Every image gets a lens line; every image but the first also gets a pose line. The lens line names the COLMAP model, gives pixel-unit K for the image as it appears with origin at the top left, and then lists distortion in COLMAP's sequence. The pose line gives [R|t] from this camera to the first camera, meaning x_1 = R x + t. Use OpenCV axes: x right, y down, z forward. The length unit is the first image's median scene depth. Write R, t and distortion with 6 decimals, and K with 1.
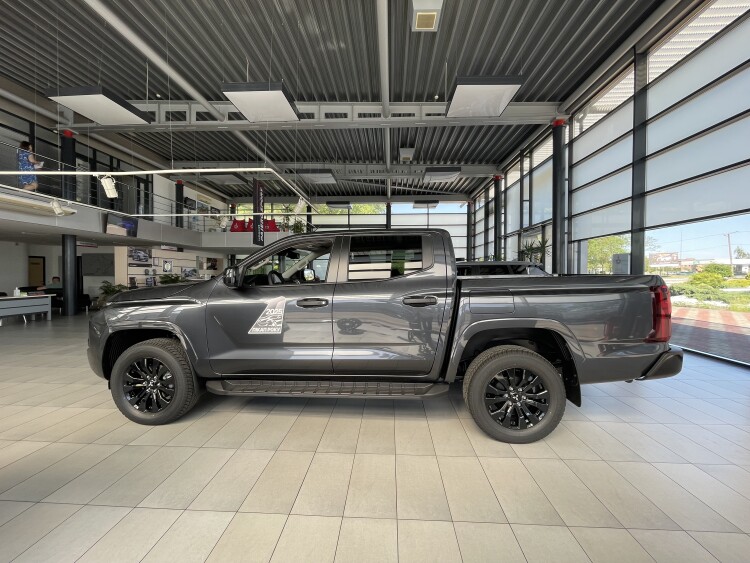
lens RADIAL K [[301.0, 0, 375.0], [0, 301.0, 281.5], [0, 0, 1]] dist [0.000645, 0.000206]
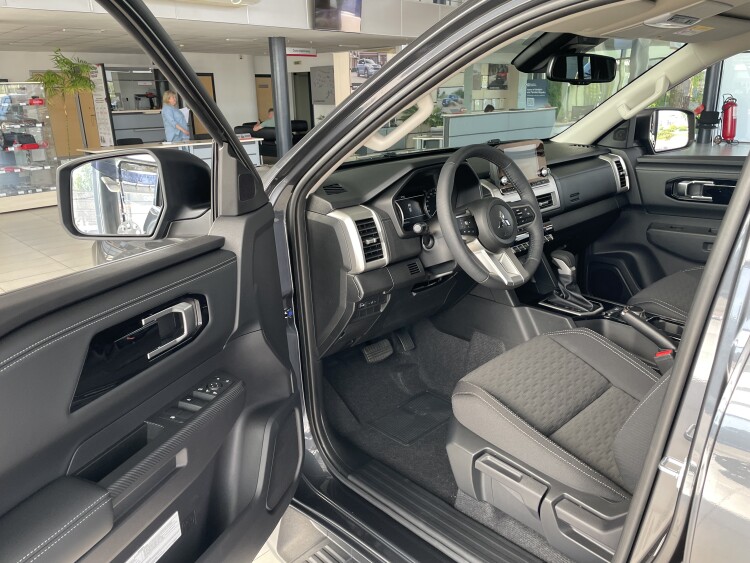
lens RADIAL K [[570.9, 0, 375.0], [0, 570.9, 281.5], [0, 0, 1]] dist [0.059112, -0.086498]
pose [[0.743433, 0.195122, -0.639714, -0.023472], [0.000151, 0.956447, 0.291906, -0.018577], [0.668810, -0.217109, 0.711025, 0.170962]]
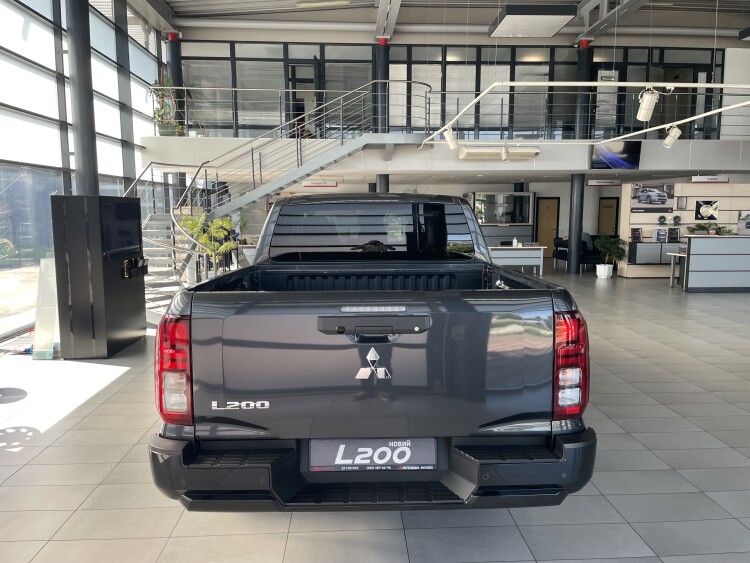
lens RADIAL K [[570.9, 0, 375.0], [0, 570.9, 281.5], [0, 0, 1]] dist [0.059112, -0.086498]
pose [[0.091454, 0.119305, -0.988637, 0.421328], [-0.023770, 0.992776, 0.117606, -0.031700], [0.995526, 0.012745, 0.093629, 0.270815]]
